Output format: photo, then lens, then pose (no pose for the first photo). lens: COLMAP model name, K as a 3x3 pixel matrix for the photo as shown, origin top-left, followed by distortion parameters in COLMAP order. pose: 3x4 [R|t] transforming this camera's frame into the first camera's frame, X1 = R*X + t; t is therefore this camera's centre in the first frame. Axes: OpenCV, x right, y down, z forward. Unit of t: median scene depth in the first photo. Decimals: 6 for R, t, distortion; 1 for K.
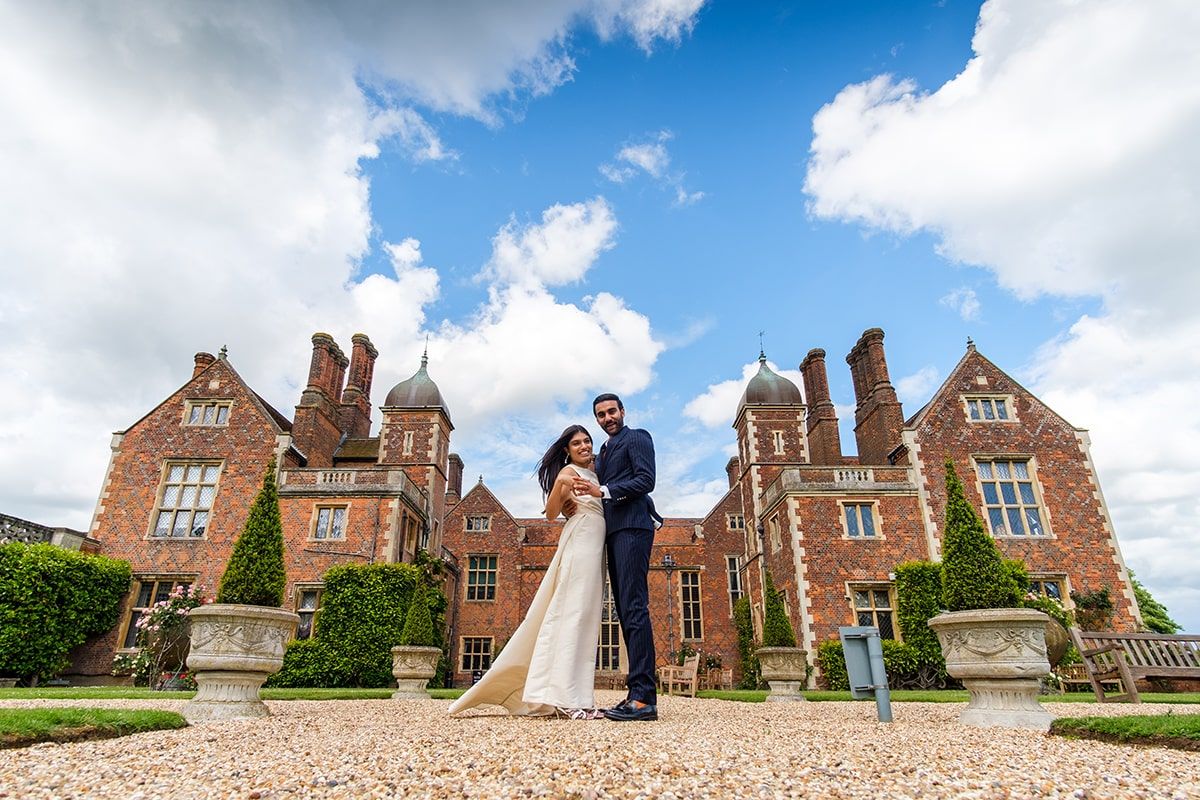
lens RADIAL K [[634.4, 0, 600.0], [0, 634.4, 400.0], [0, 0, 1]] dist [0.002540, 0.000294]
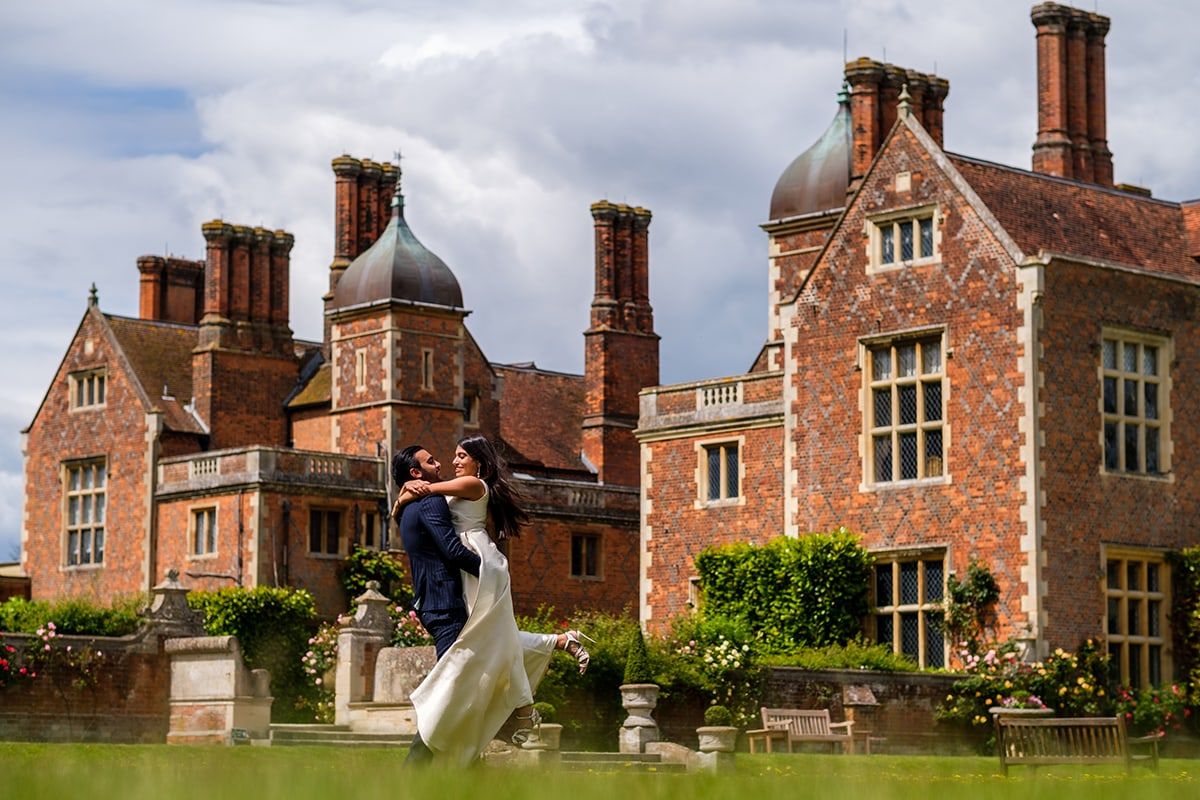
lens RADIAL K [[2899.0, 0, 600.8], [0, 2899.0, 345.9], [0, 0, 1]] dist [0.016272, -0.245346]
pose [[0.682085, -0.110023, -0.722949, 2.232568], [0.290470, 0.948043, 0.129773, -0.296021], [0.671109, -0.298511, 0.678605, -0.839967]]
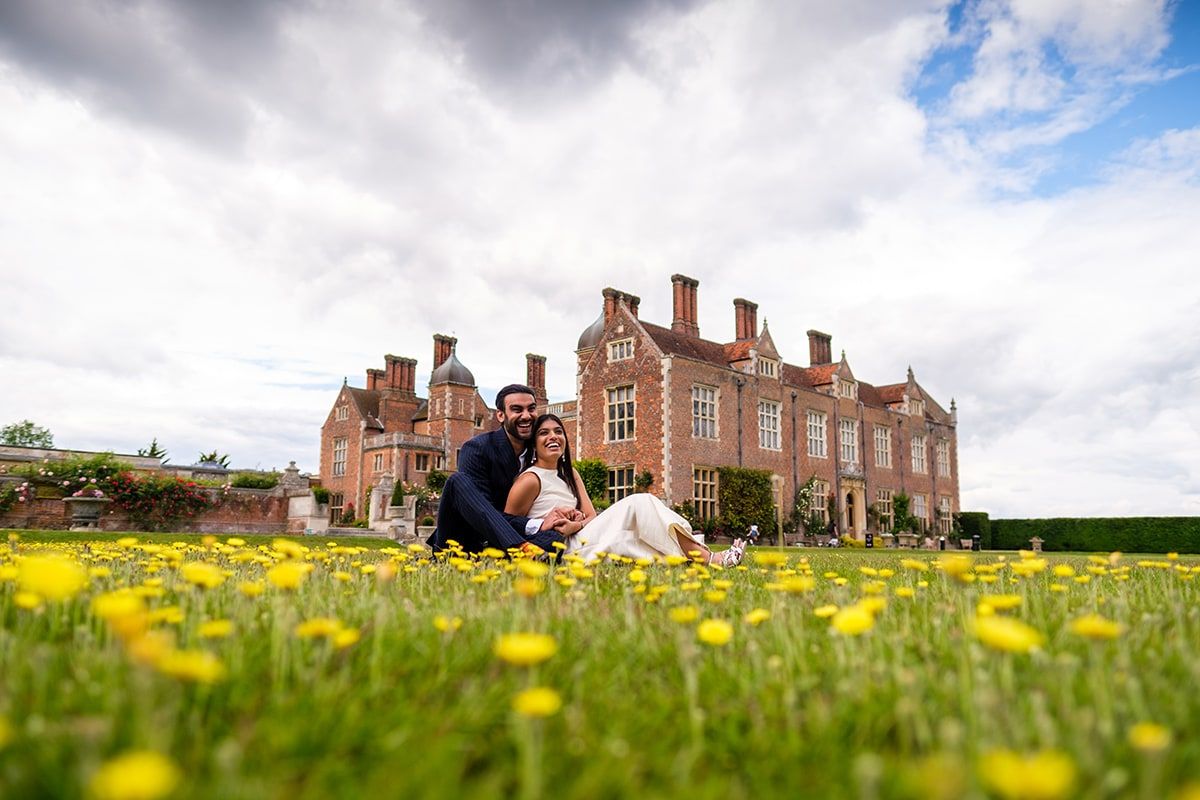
lens RADIAL K [[851.0, 0, 598.3], [0, 851.0, 389.5], [0, 0, 1]] dist [0.001685, -0.001067]
pose [[0.717209, -0.129623, -0.684697, 1.920246], [0.273627, 0.956018, 0.105632, -0.120408], [0.640890, -0.263112, 0.721133, -0.427194]]
